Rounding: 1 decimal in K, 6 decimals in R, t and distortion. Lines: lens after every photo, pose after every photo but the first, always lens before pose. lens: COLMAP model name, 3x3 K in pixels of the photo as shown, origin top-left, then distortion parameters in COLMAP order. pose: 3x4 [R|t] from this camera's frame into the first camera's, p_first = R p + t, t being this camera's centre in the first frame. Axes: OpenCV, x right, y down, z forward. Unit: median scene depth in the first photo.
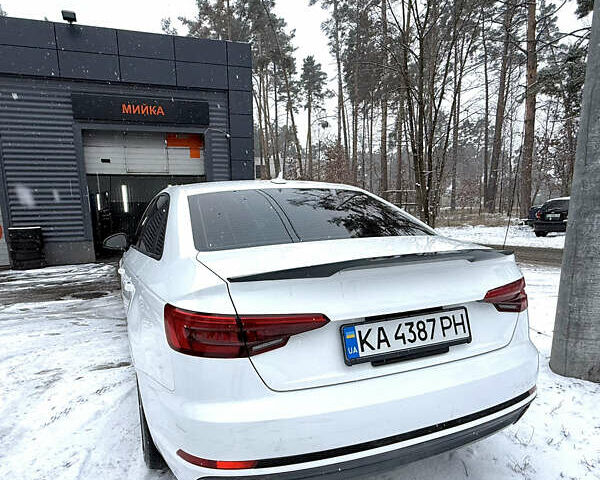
lens RADIAL K [[422.3, 0, 279.5], [0, 422.3, 294.7], [0, 0, 1]] dist [-0.006098, 0.001652]
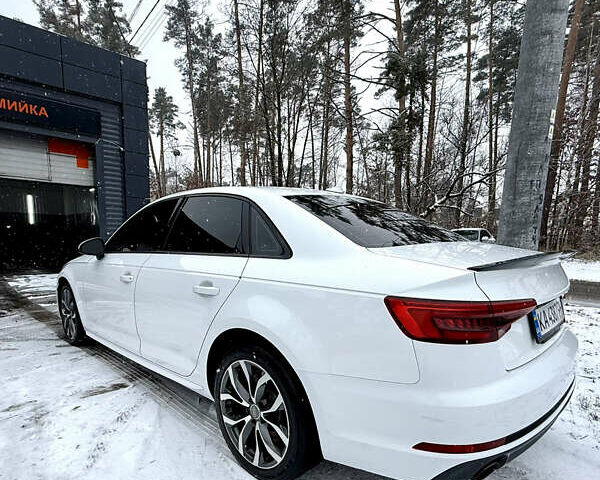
lens RADIAL K [[381.3, 0, 298.3], [0, 381.3, 292.4], [0, 0, 1]] dist [-0.001236, -0.000333]
pose [[0.909652, -0.019494, 0.414913, -0.372038], [0.038824, 0.998516, -0.038202, 0.016789], [-0.413552, 0.050859, 0.909059, 0.126040]]
